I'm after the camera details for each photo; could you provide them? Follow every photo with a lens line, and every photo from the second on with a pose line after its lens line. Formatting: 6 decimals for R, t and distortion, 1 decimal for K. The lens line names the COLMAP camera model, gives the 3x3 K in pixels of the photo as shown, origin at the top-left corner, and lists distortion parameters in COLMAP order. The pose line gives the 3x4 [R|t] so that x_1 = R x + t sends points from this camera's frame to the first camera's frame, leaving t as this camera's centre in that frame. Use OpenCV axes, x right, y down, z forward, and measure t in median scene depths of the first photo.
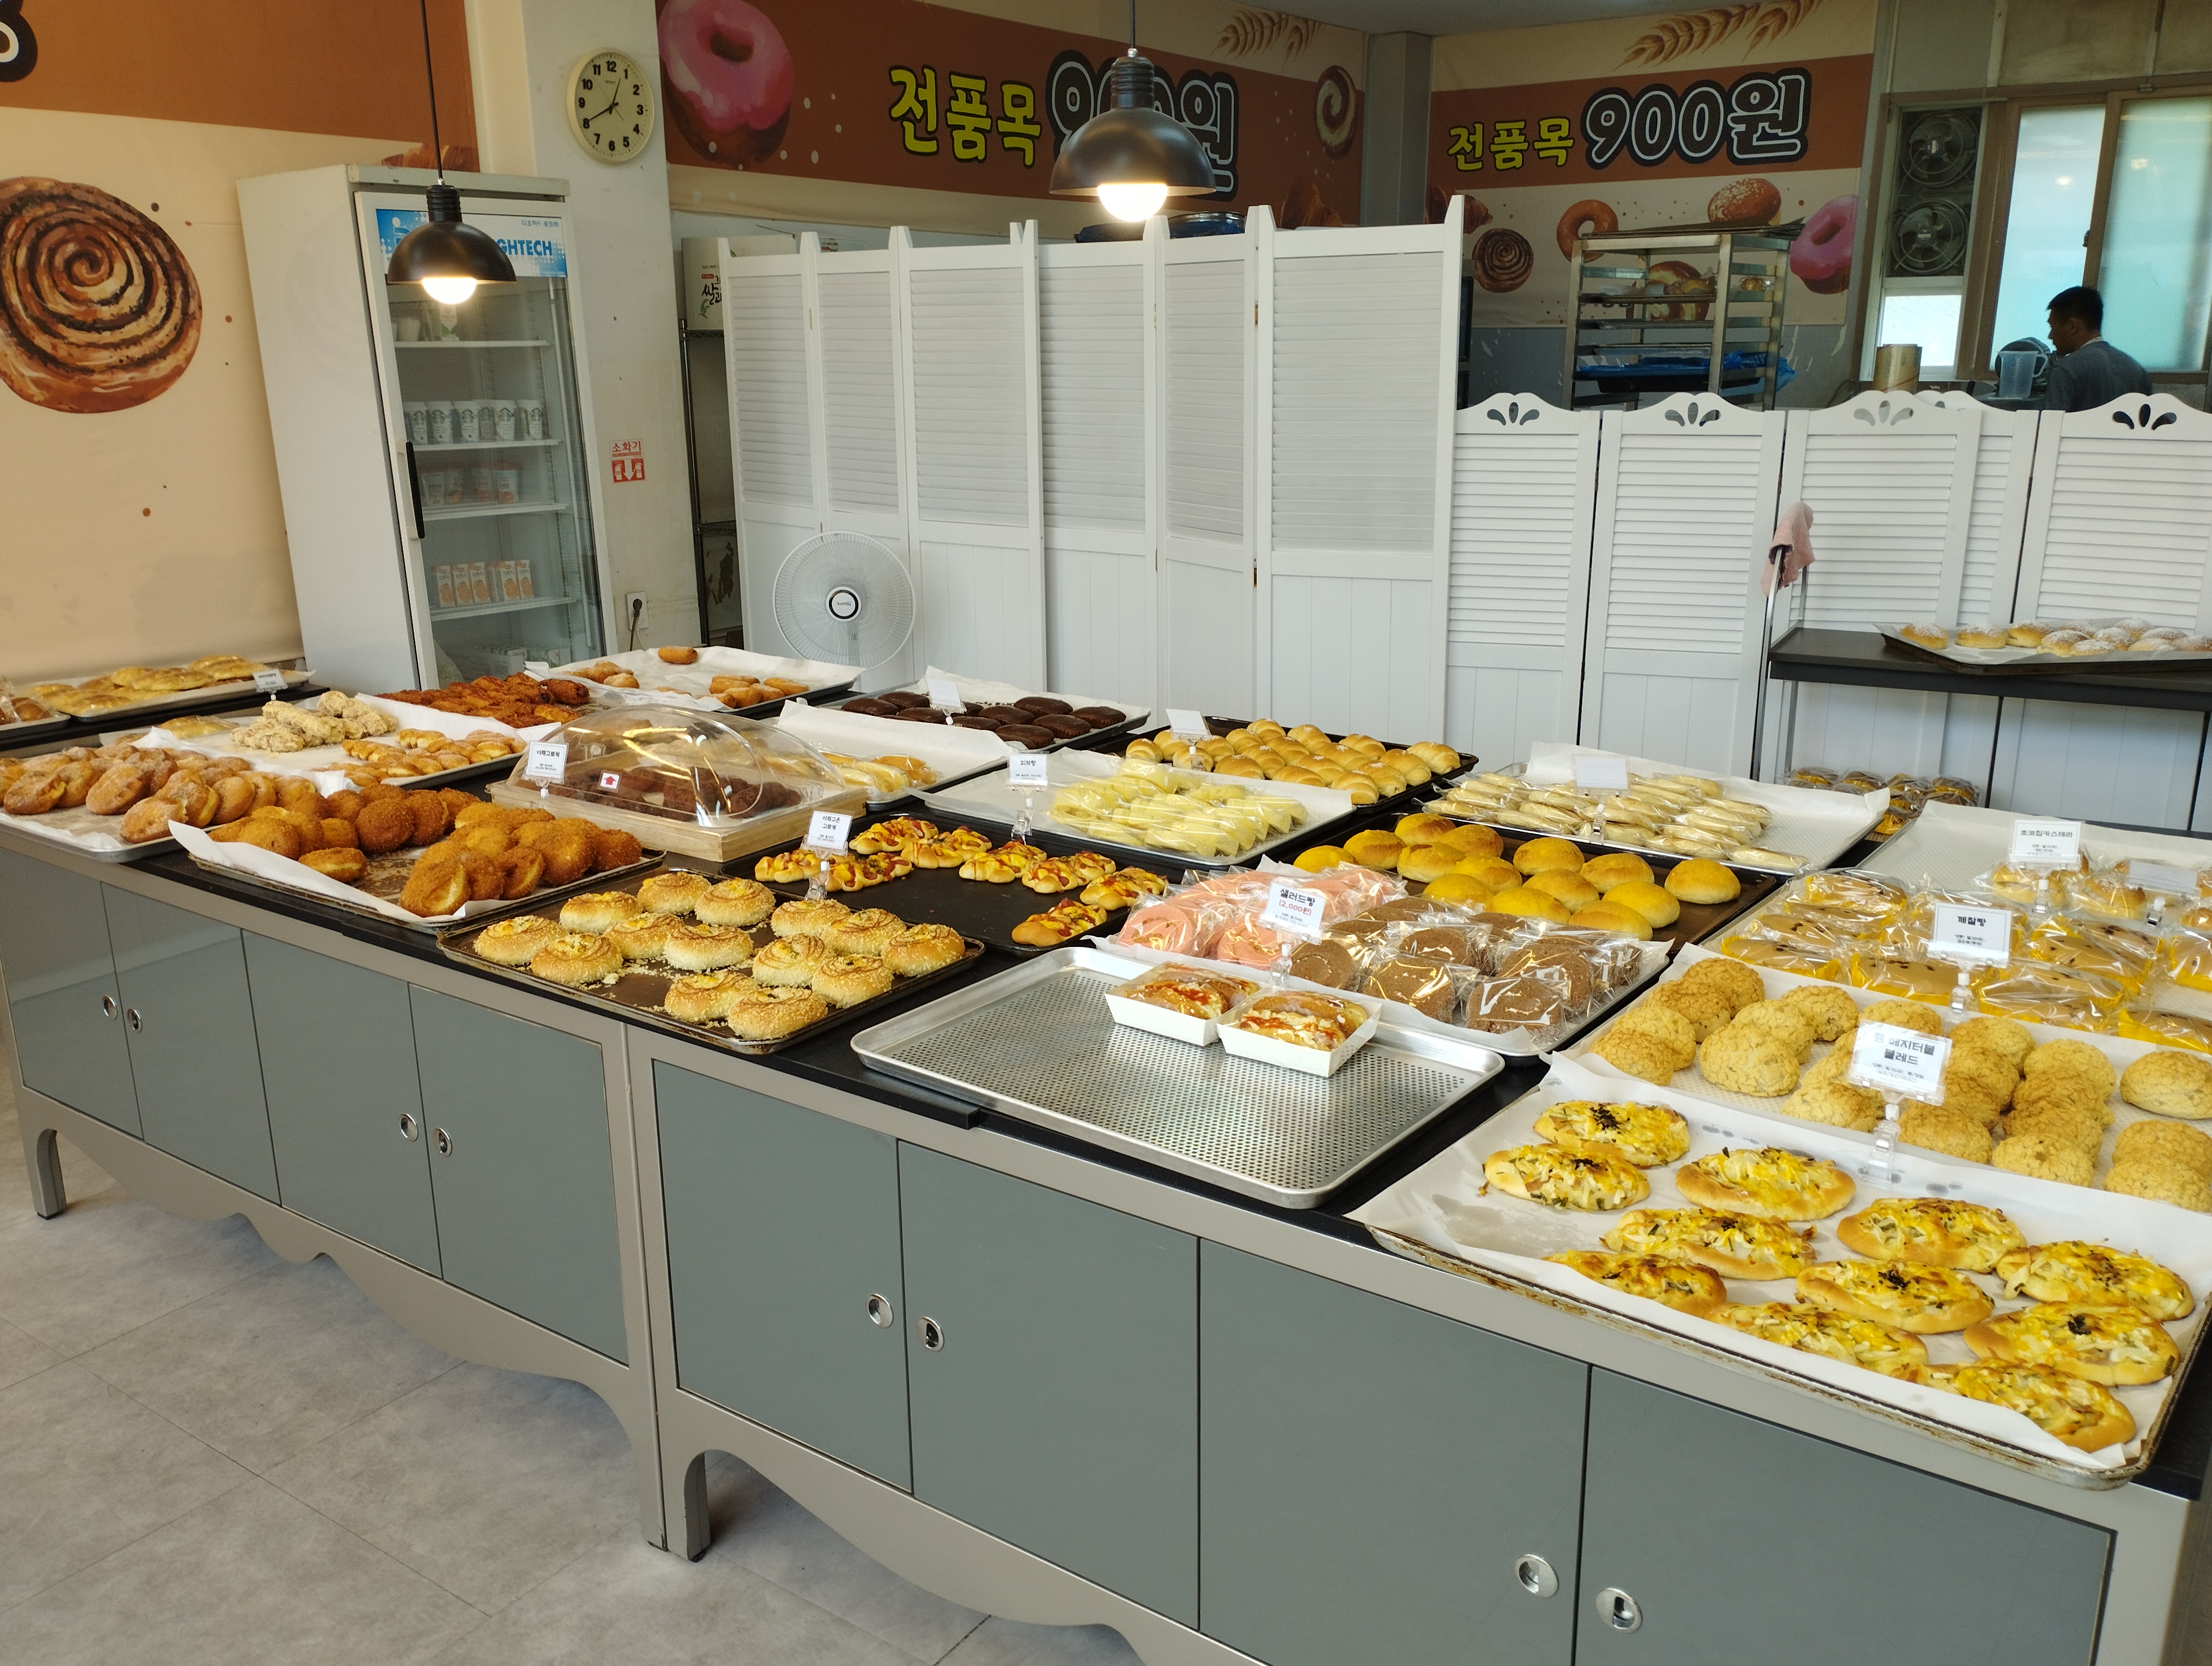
lens RADIAL K [[1813.6, 0, 1104.9], [0, 1813.6, 836.2], [0, 0, 1]] dist [0.072105, -0.082757]
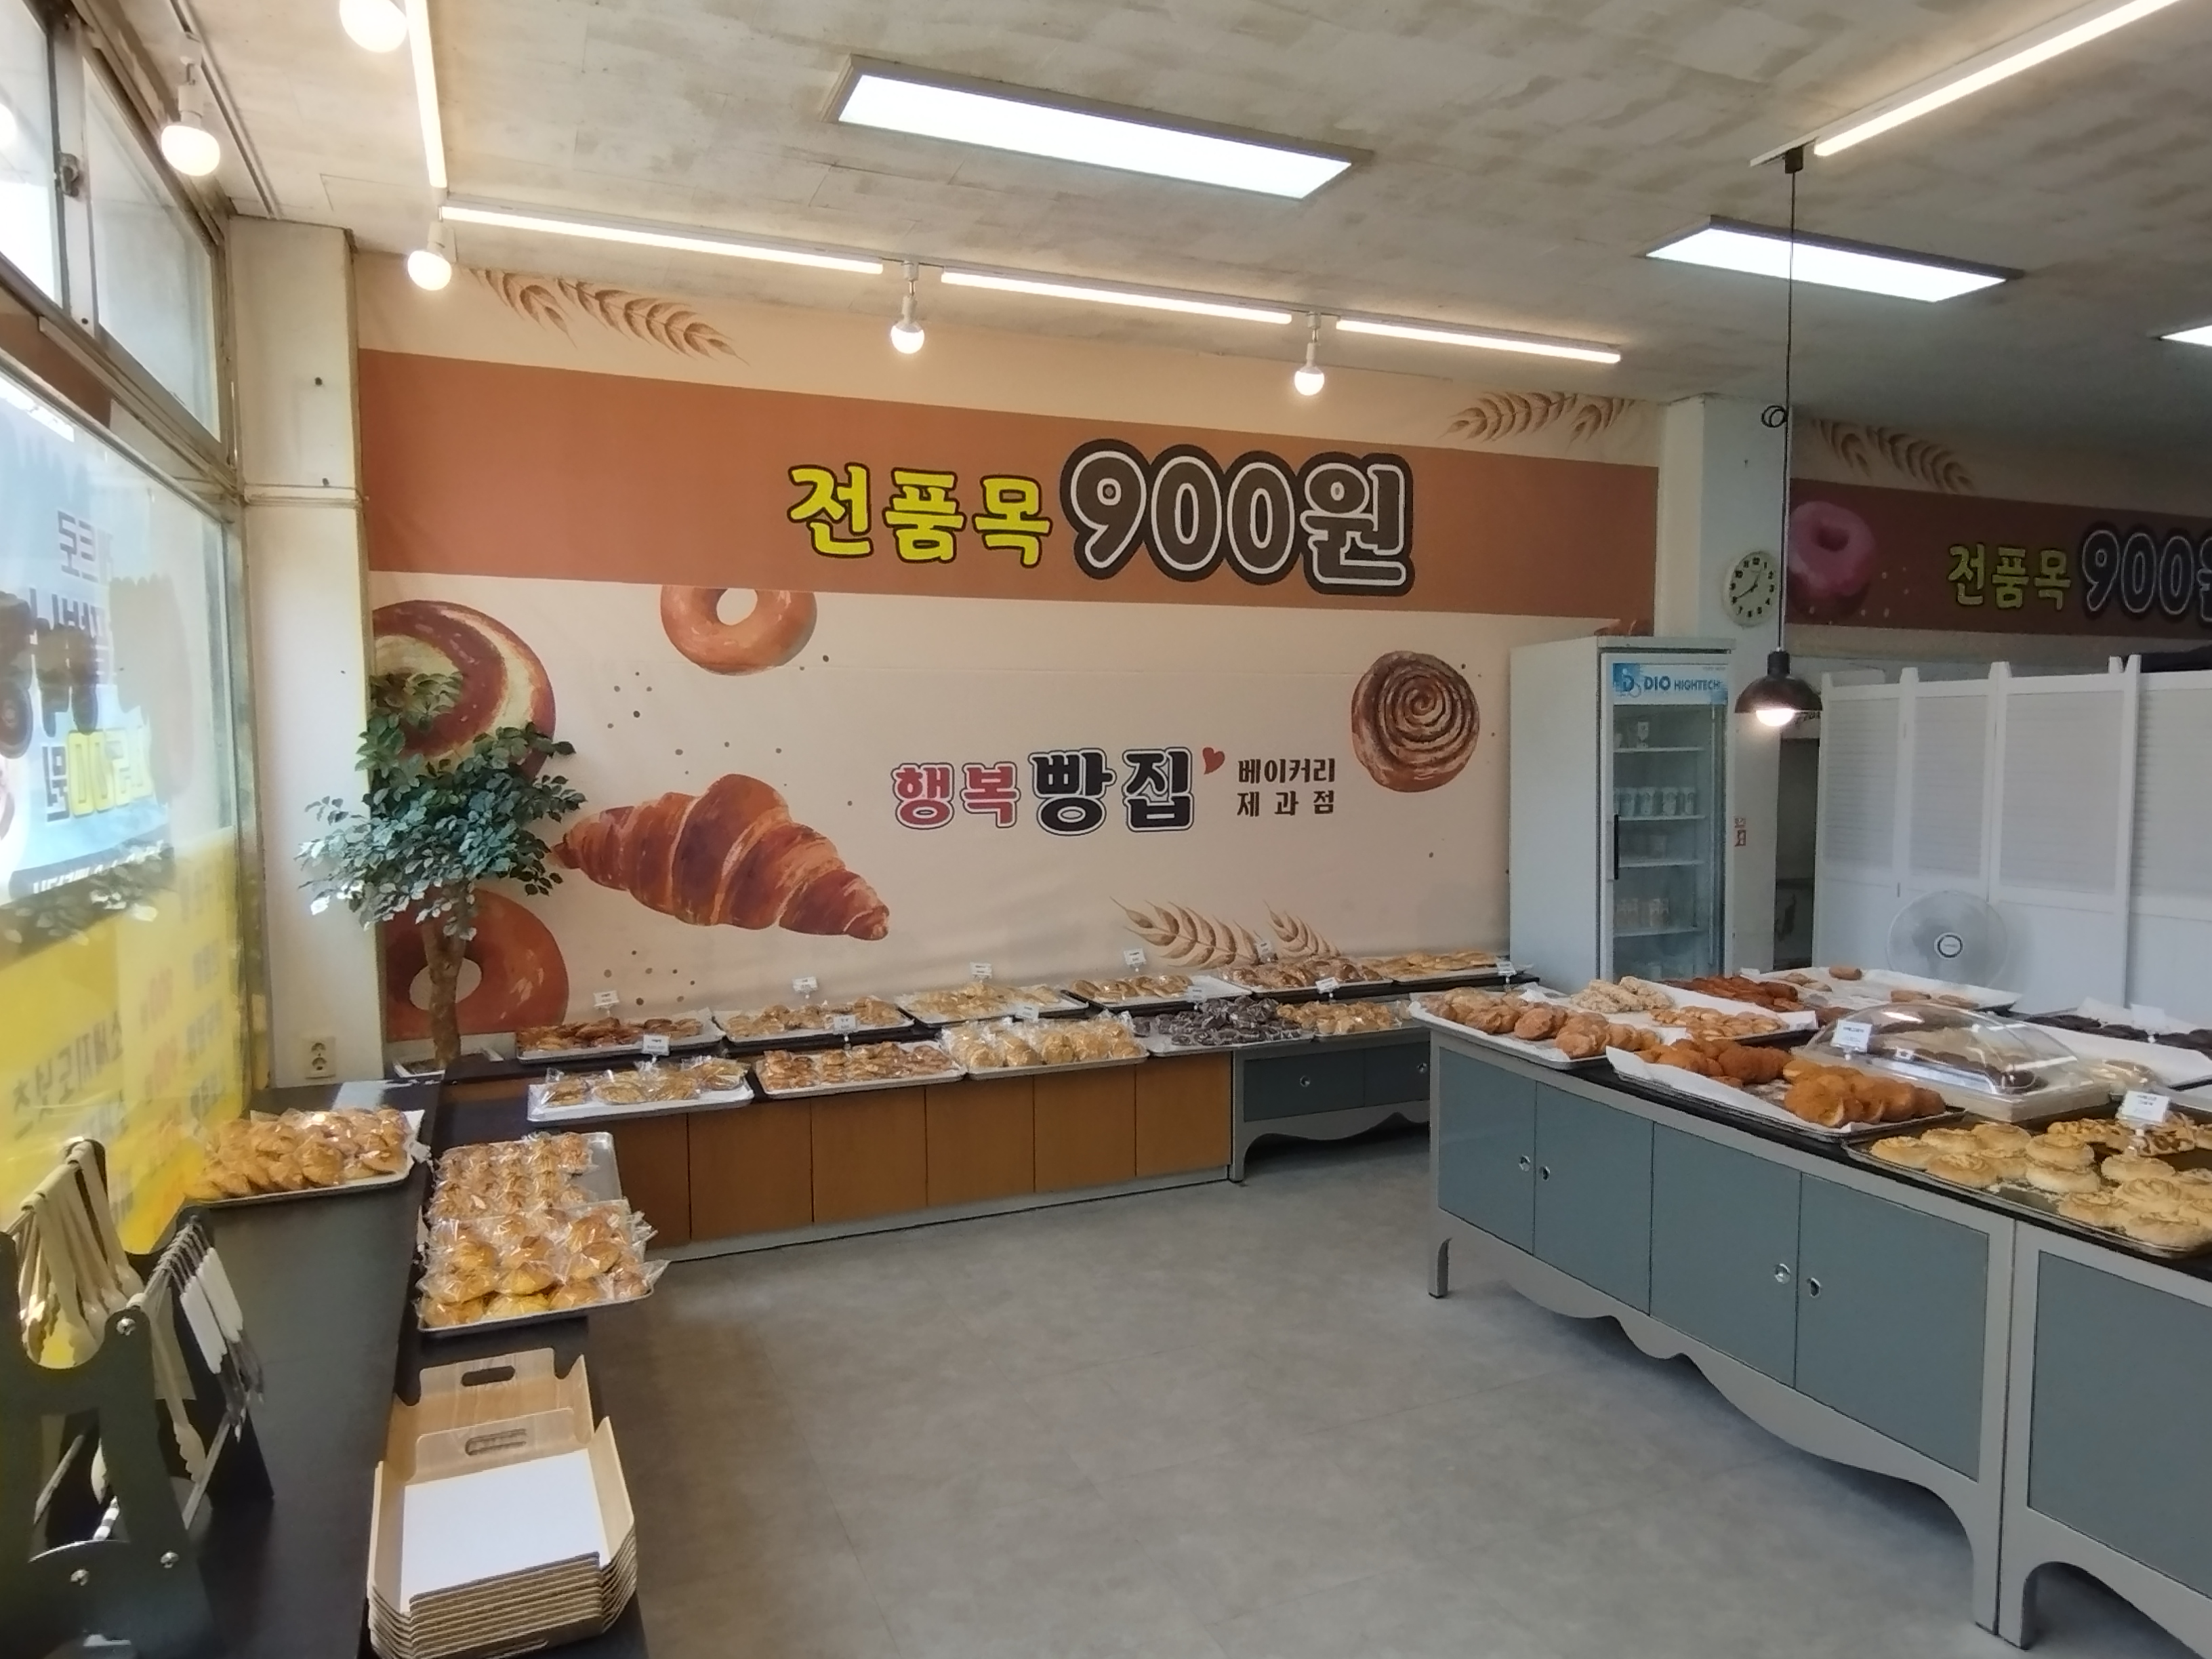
lens RADIAL K [[1413.8, 0, 1108.5], [0, 1413.8, 847.6], [0, 0, 1]] dist [-0.009789, -0.000836]
pose [[0.853673, 0.040015, -0.519270, -0.139456], [-0.138029, 0.978773, -0.151494, 0.036790], [0.502186, 0.201001, 0.841075, -0.142730]]
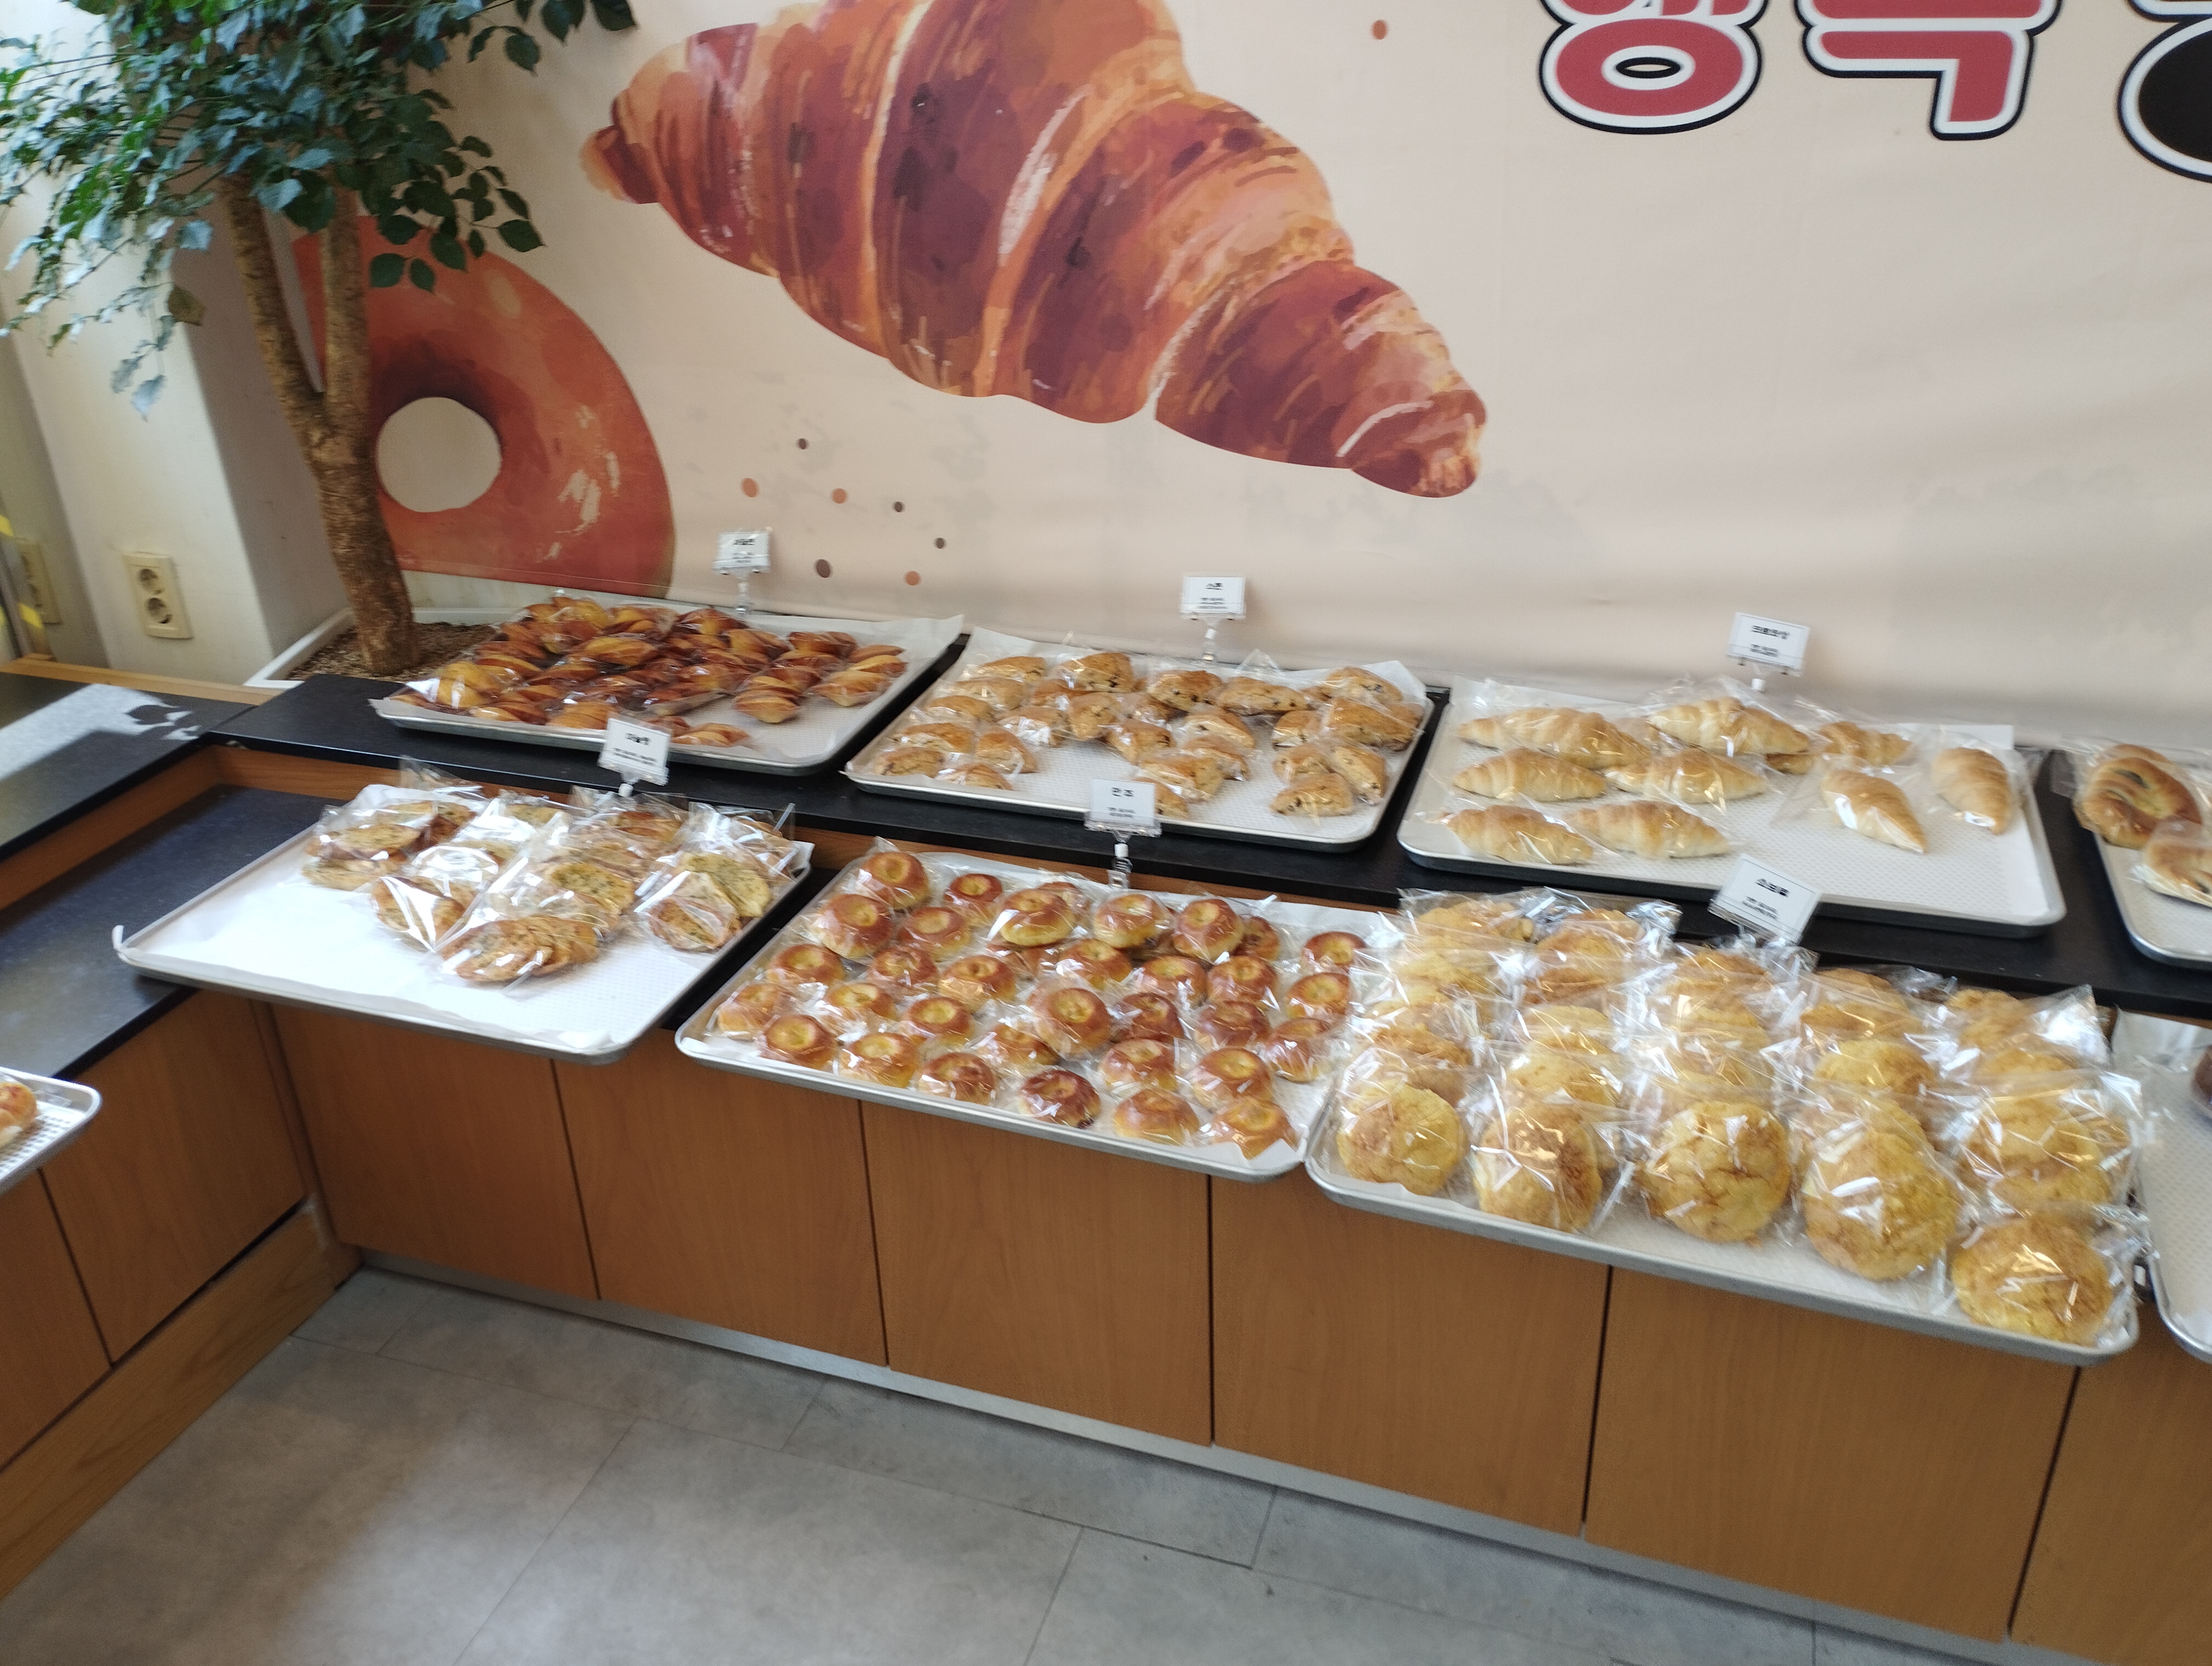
lens RADIAL K [[1813.6, 0, 1123.9], [0, 1813.6, 828.7], [0, 0, 1]] dist [0.072105, -0.082757]
pose [[0.286263, 0.439982, -0.851157, -0.443727], [-0.231492, 0.893776, 0.384157, -0.110769], [0.929766, 0.087067, 0.357708, 0.448897]]
